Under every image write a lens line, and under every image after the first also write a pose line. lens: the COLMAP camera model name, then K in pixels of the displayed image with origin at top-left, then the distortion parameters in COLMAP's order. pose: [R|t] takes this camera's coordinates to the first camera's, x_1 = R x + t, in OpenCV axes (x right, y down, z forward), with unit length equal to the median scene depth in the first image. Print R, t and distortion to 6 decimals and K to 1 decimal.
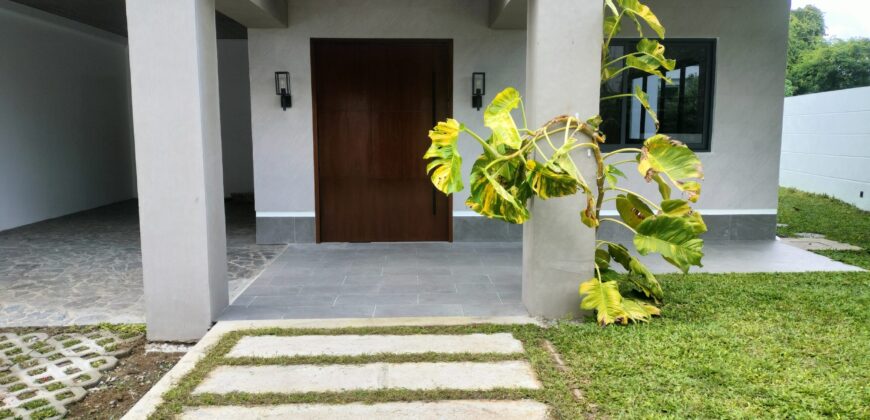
lens RADIAL K [[646.9, 0, 435.0], [0, 646.9, 210.0], [0, 0, 1]] dist [0.085967, -0.000265]
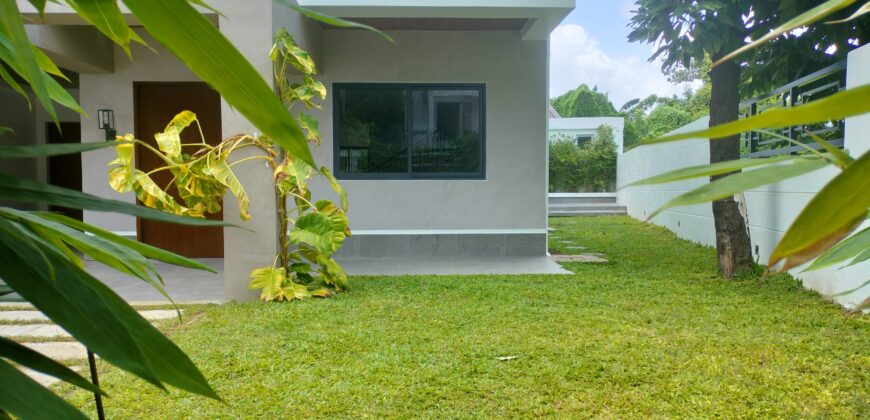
lens RADIAL K [[646.9, 0, 435.0], [0, 646.9, 210.0], [0, 0, 1]] dist [0.085967, -0.000265]
pose [[0.999659, -0.004019, -0.025821, 0.592209], [0.001761, 0.996218, -0.086867, 0.107224], [0.026072, 0.086792, 0.995885, -0.221673]]
